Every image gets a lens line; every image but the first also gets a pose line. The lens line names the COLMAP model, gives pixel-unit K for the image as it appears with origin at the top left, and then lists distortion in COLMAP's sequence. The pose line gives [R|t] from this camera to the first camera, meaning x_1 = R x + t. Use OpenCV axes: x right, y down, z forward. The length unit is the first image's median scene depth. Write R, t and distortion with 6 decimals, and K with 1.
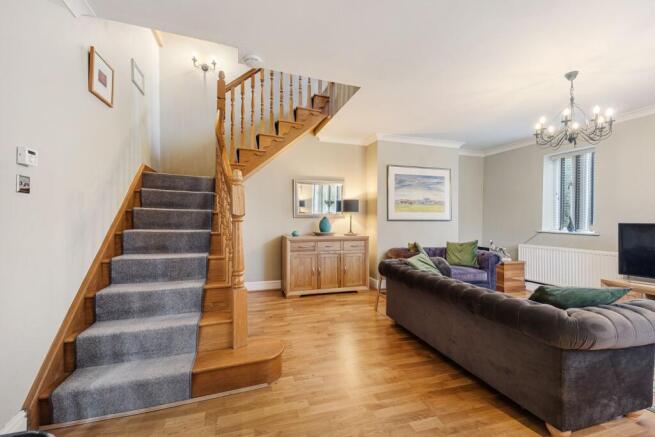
lens RADIAL K [[252.5, 0, 314.2], [0, 252.5, 215.0], [0, 0, 1]] dist [0.036360, -0.011455]
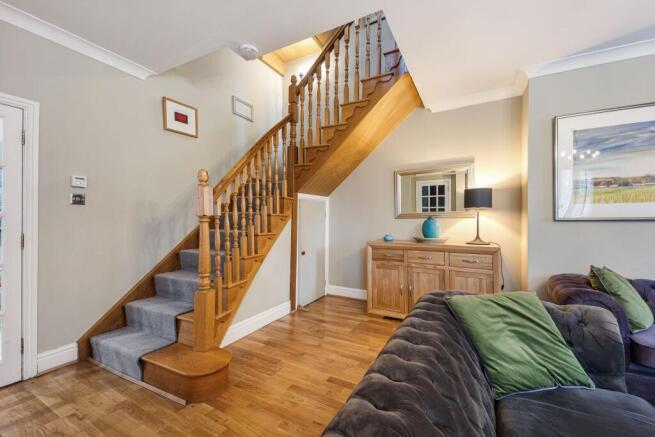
lens RADIAL K [[252.5, 0, 341.7], [0, 252.5, 217.3], [0, 0, 1]] dist [0.036360, -0.011455]
pose [[0.722052, -0.017596, -0.691615, 0.354265], [0.019379, 0.999799, -0.005205, 0.009161], [0.691567, -0.009645, 0.722248, 0.299682]]
